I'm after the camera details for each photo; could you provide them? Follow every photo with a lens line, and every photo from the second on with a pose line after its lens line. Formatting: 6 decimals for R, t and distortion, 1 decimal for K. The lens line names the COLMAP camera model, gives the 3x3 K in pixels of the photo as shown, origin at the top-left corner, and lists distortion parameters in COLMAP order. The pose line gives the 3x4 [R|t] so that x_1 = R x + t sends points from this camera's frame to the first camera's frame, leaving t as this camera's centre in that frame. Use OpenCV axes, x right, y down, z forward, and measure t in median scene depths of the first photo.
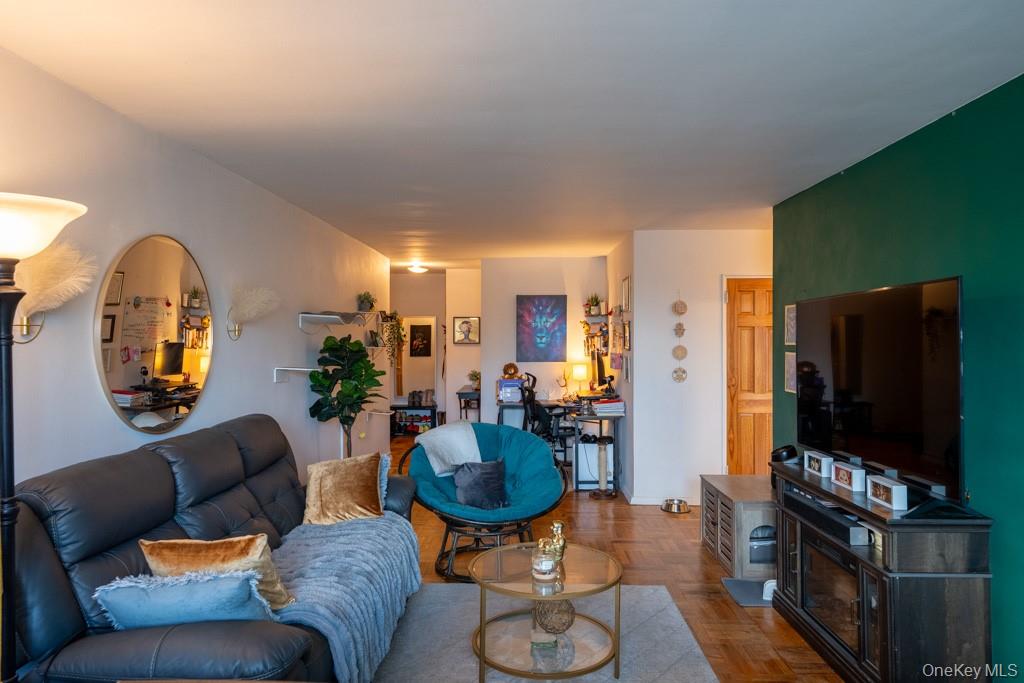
lens RADIAL K [[697.2, 0, 512.0], [0, 697.2, 341.5], [0, 0, 1]] dist [0.001080, 0.000007]
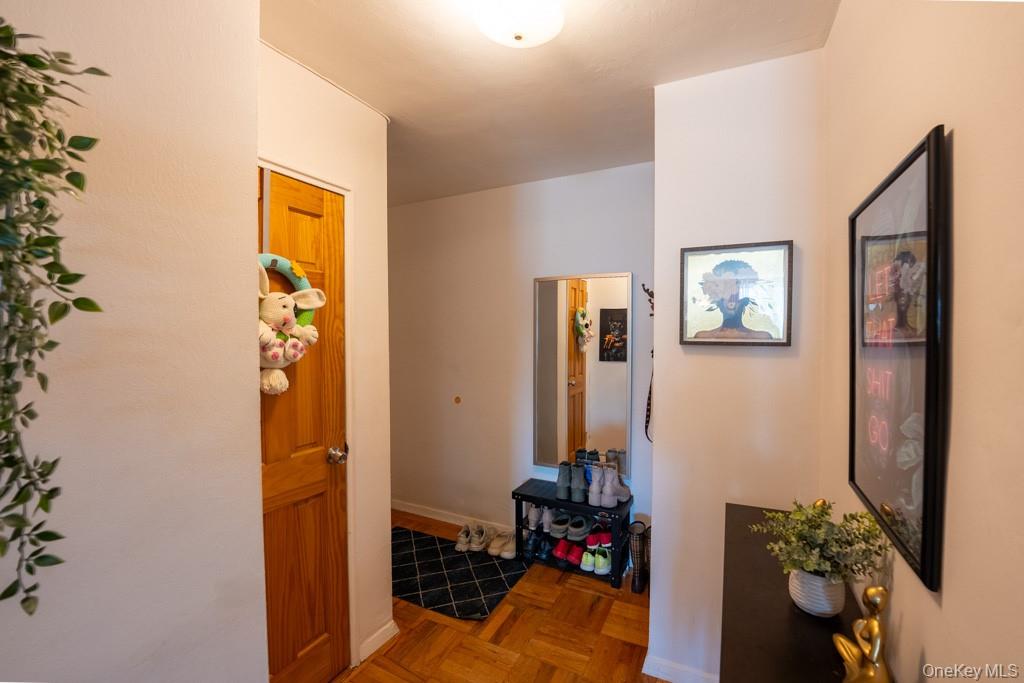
lens RADIAL K [[424.5, 0, 513.4], [0, 424.5, 344.5], [0, 0, 1]] dist [-0.000933, -0.000019]
pose [[0.904042, 0.014633, -0.427192, -0.084007], [-0.005829, 0.999743, 0.021910, -0.000544], [0.427403, -0.017317, 0.903895, 0.951395]]
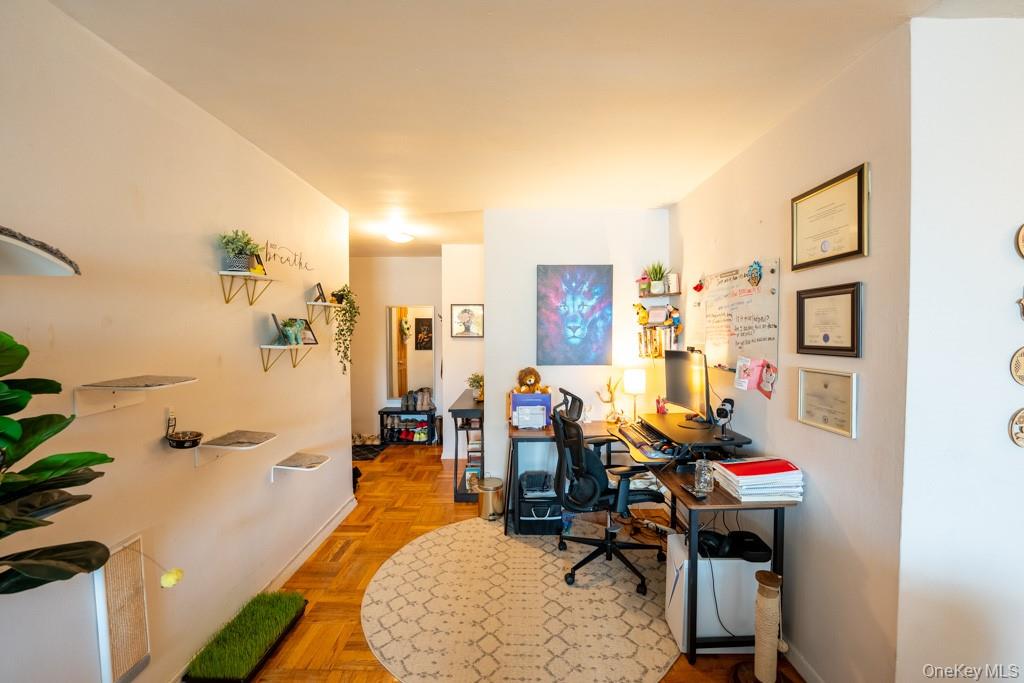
lens RADIAL K [[424.5, 0, 513.4], [0, 424.5, 344.5], [0, 0, 1]] dist [-0.000933, -0.000019]
pose [[0.999910, -0.003097, 0.013076, -0.021643], [0.002773, 0.999690, 0.024758, -0.000921], [-0.013149, -0.024720, 0.999608, 0.592289]]
